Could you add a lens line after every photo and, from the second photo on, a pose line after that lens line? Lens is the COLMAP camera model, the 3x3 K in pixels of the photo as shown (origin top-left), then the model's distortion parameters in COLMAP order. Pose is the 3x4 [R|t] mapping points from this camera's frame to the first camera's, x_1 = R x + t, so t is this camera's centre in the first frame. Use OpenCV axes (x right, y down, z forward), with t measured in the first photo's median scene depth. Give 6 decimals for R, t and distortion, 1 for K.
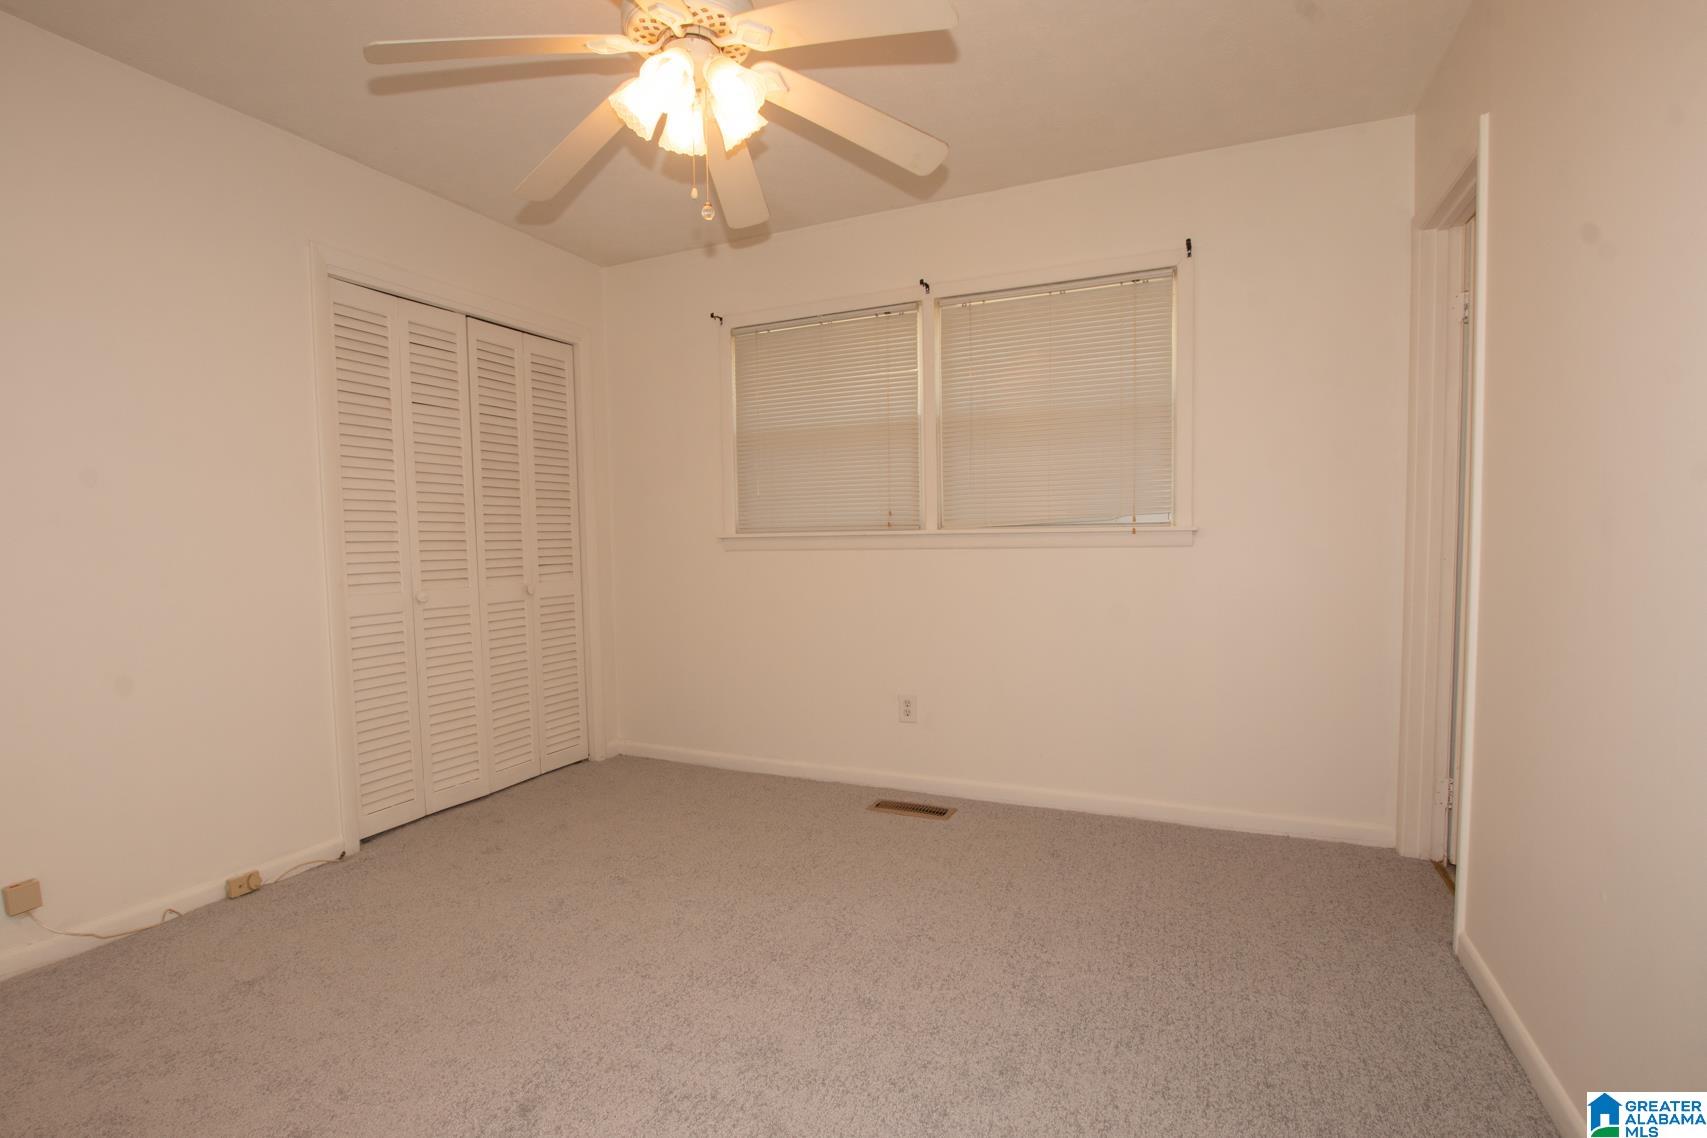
lens RADIAL K [[792.3, 0, 842.8], [0, 792.3, 586.6], [0, 0, 1]] dist [-0.029875, 0.003025]
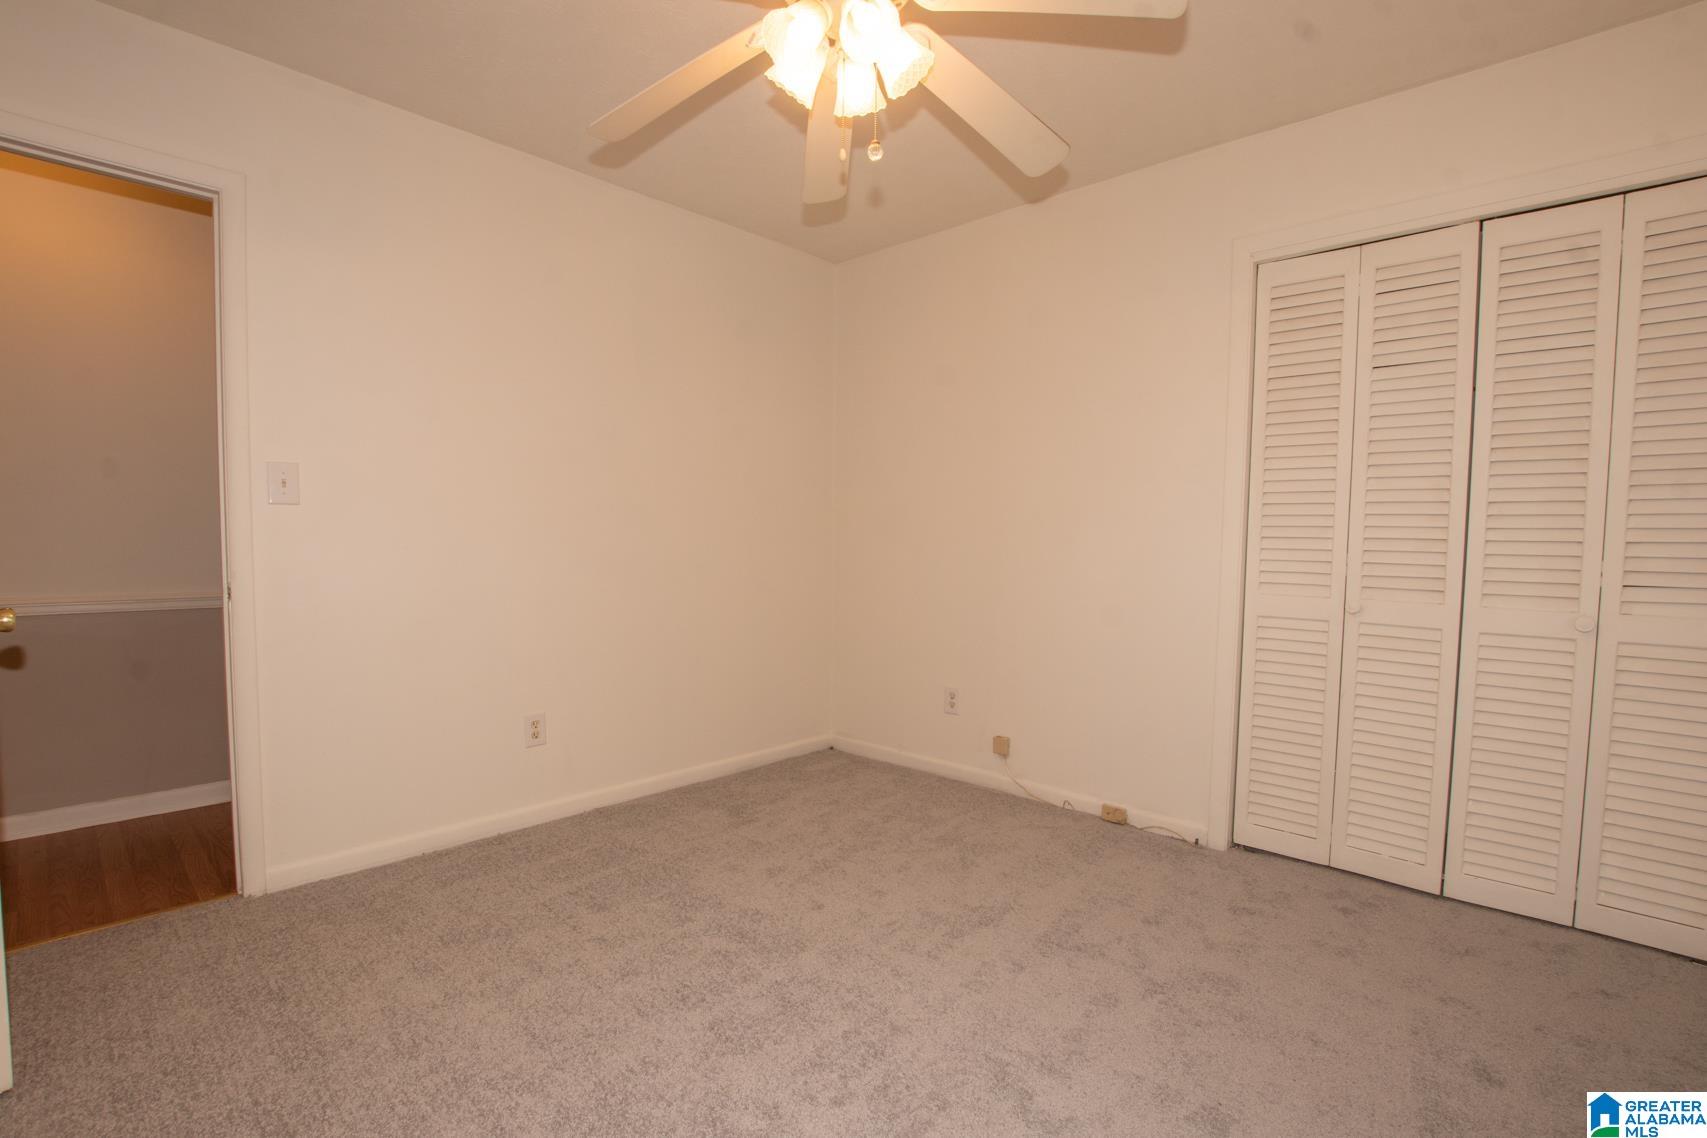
lens RADIAL K [[792.3, 0, 842.8], [0, 792.3, 586.6], [0, 0, 1]] dist [-0.029875, 0.003025]
pose [[-0.316165, 0.071220, -0.946027, 0.422008], [-0.068076, 0.992904, 0.097501, -0.053078], [0.946259, 0.095229, -0.309073, 0.779827]]
